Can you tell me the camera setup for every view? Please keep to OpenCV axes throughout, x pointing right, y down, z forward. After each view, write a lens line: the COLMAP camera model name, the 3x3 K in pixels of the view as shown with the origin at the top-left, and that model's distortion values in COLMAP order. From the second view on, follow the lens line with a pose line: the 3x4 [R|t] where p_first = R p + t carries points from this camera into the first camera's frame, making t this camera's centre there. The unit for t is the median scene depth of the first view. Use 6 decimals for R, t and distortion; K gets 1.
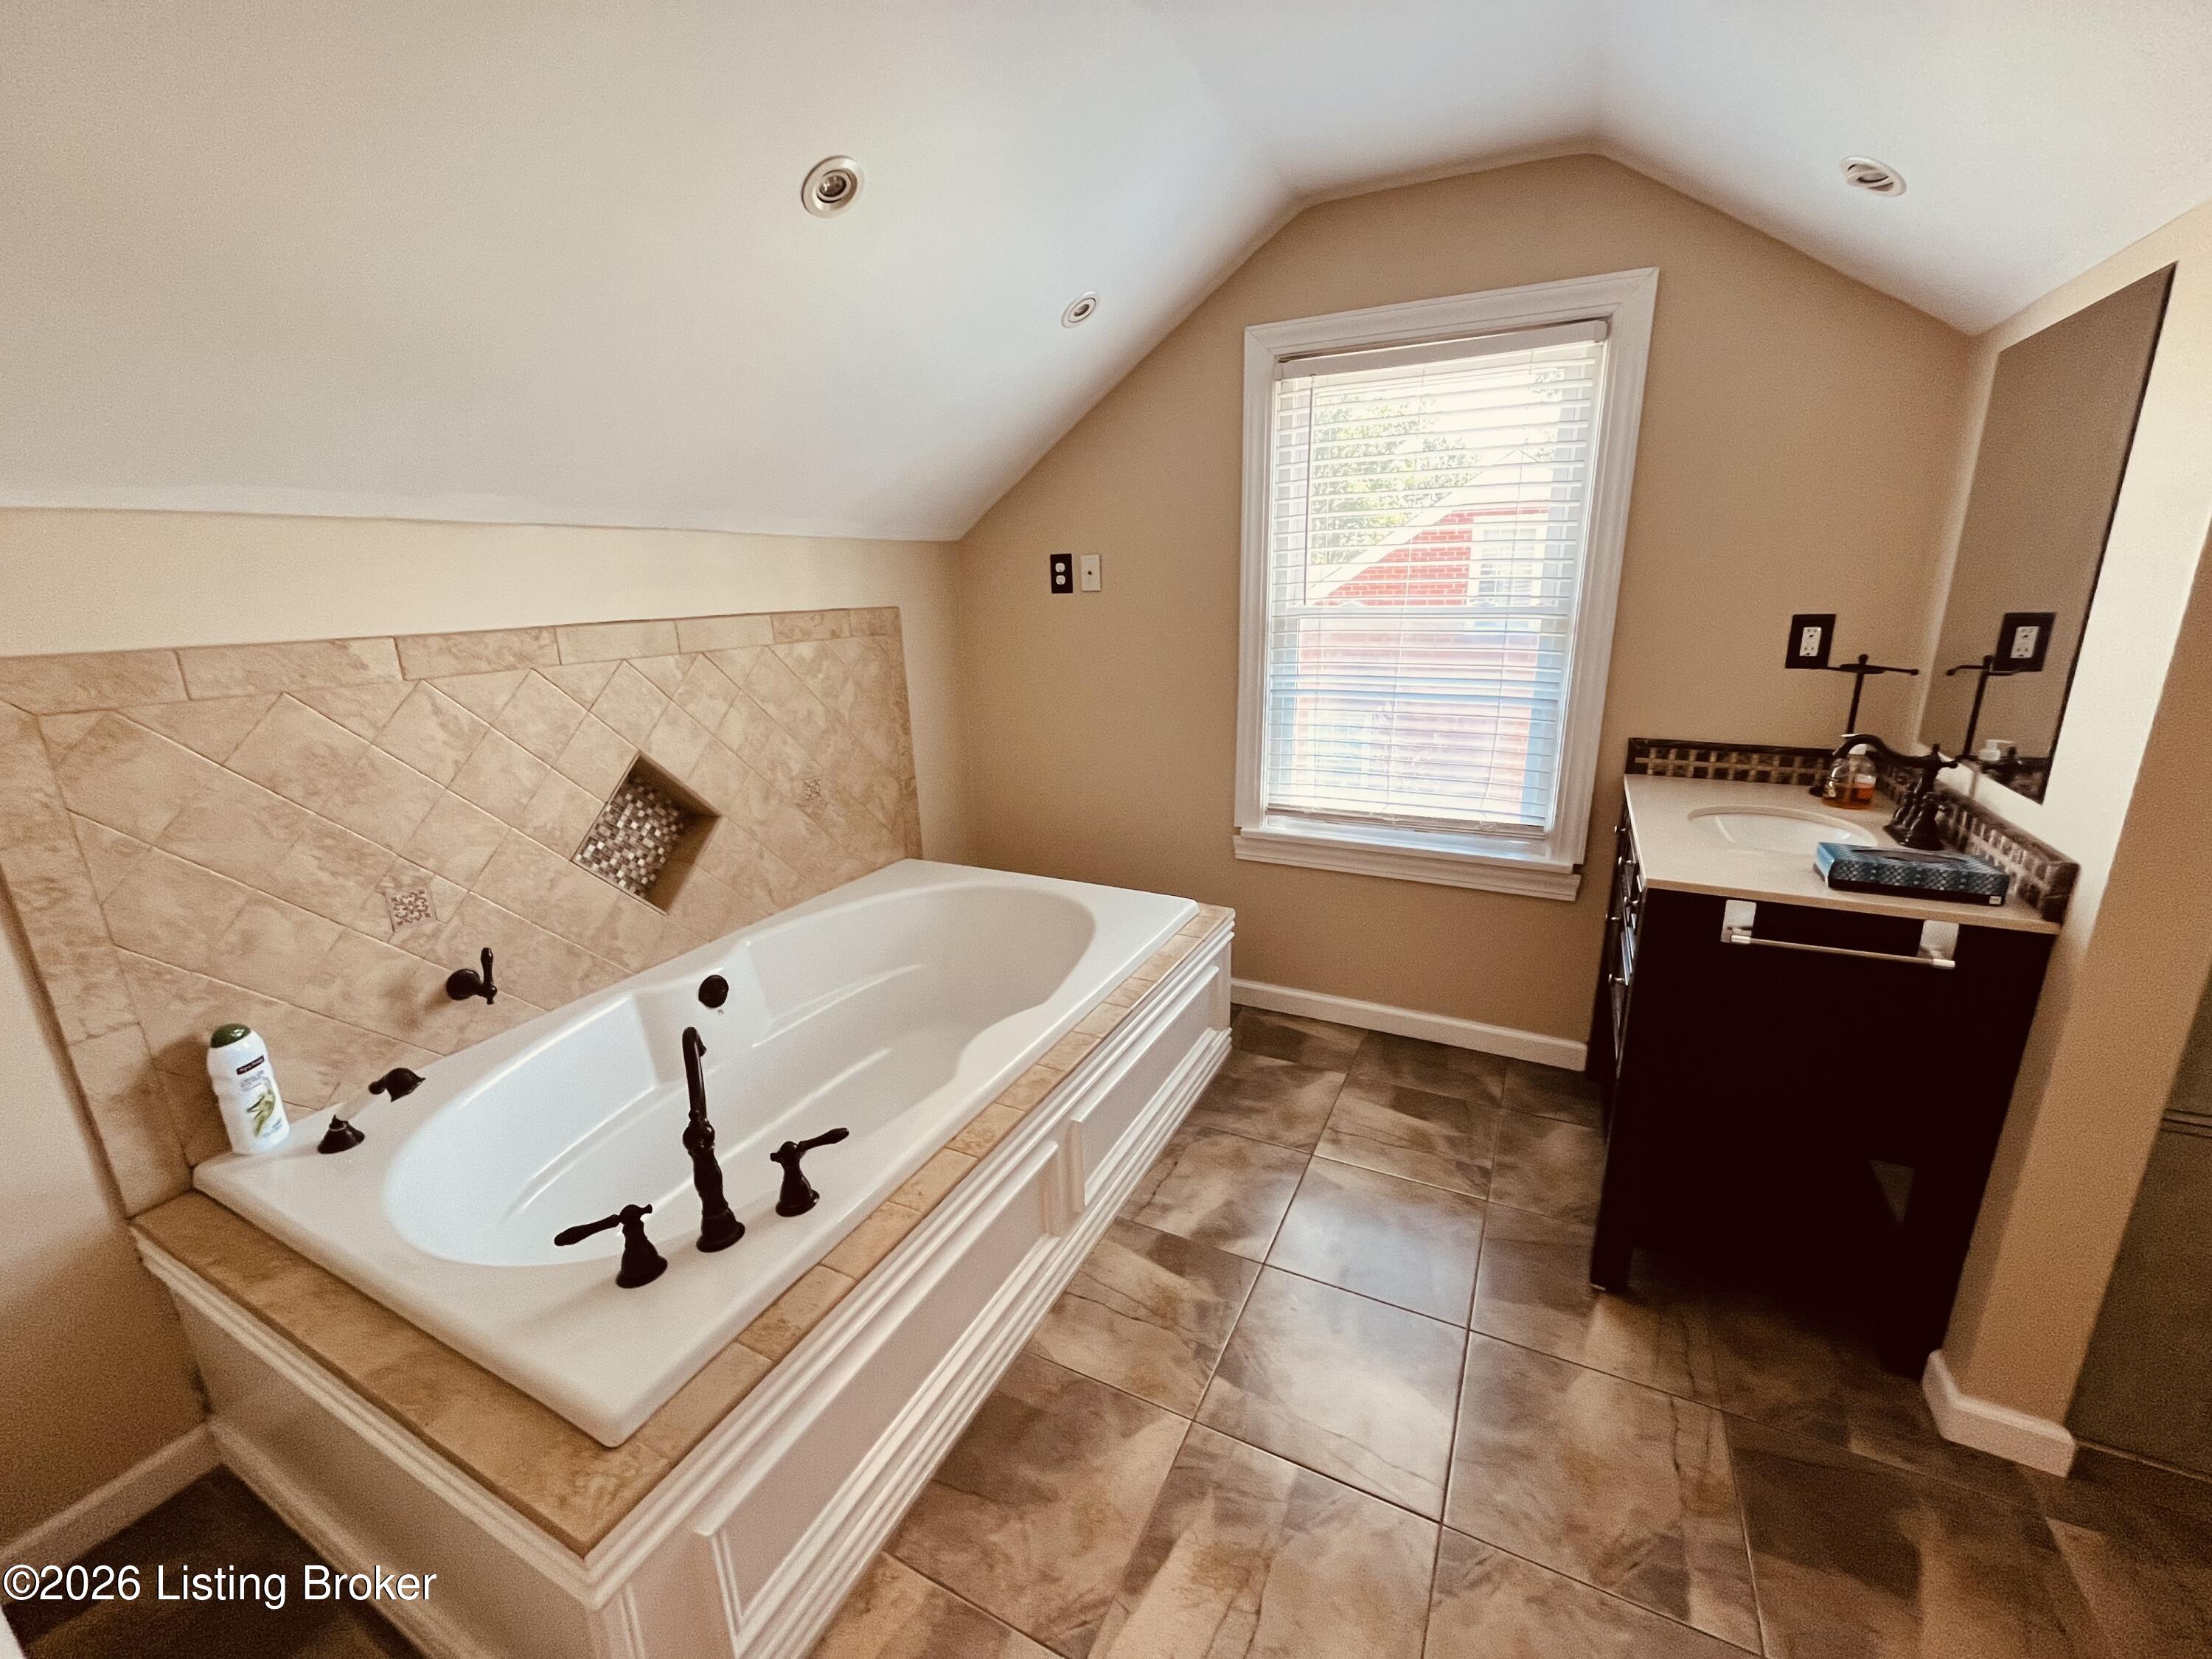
lens RADIAL K [[898.8, 0, 1100.9], [0, 898.8, 825.9], [0, 0, 1]] dist [-0.000470, 0.000423]
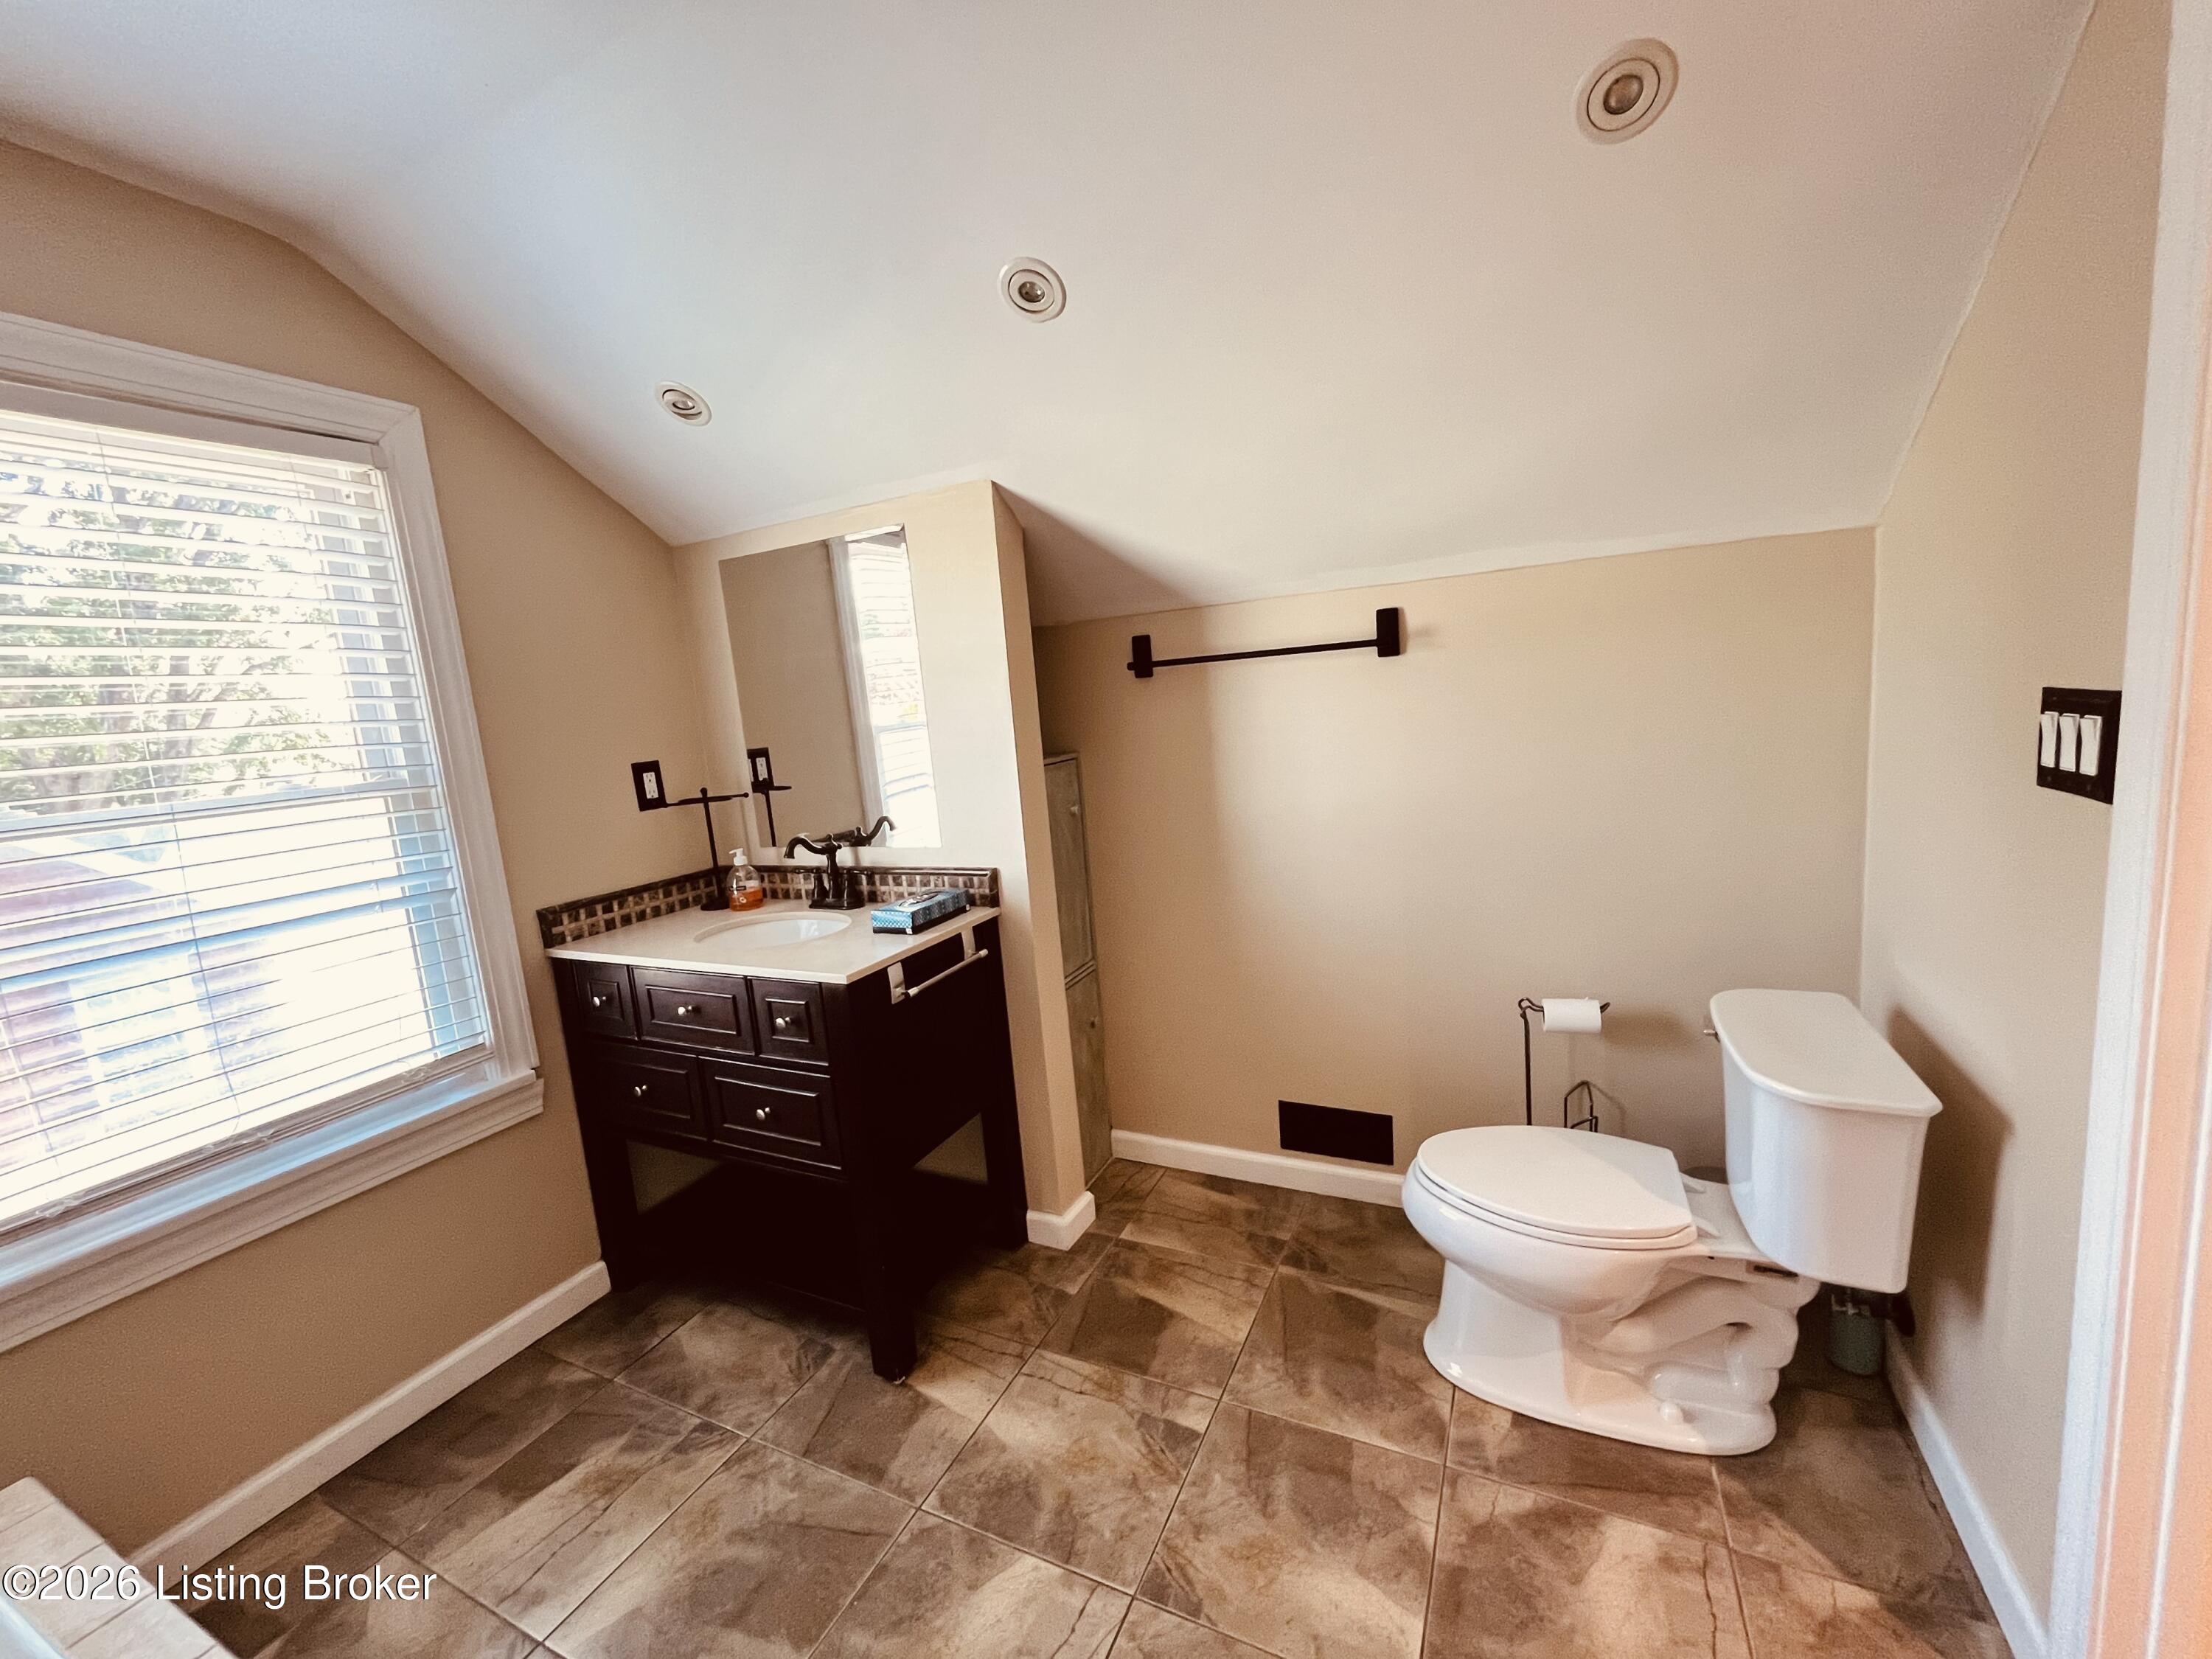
lens RADIAL K [[898.8, 0, 1099.7], [0, 898.8, 830.4], [0, 0, 1]] dist [-0.000470, 0.000423]
pose [[-0.015672, -0.122562, 0.992337, -0.319568], [0.346408, 0.930329, 0.120375, -0.091891], [-0.937953, 0.345640, 0.027877, 0.453993]]
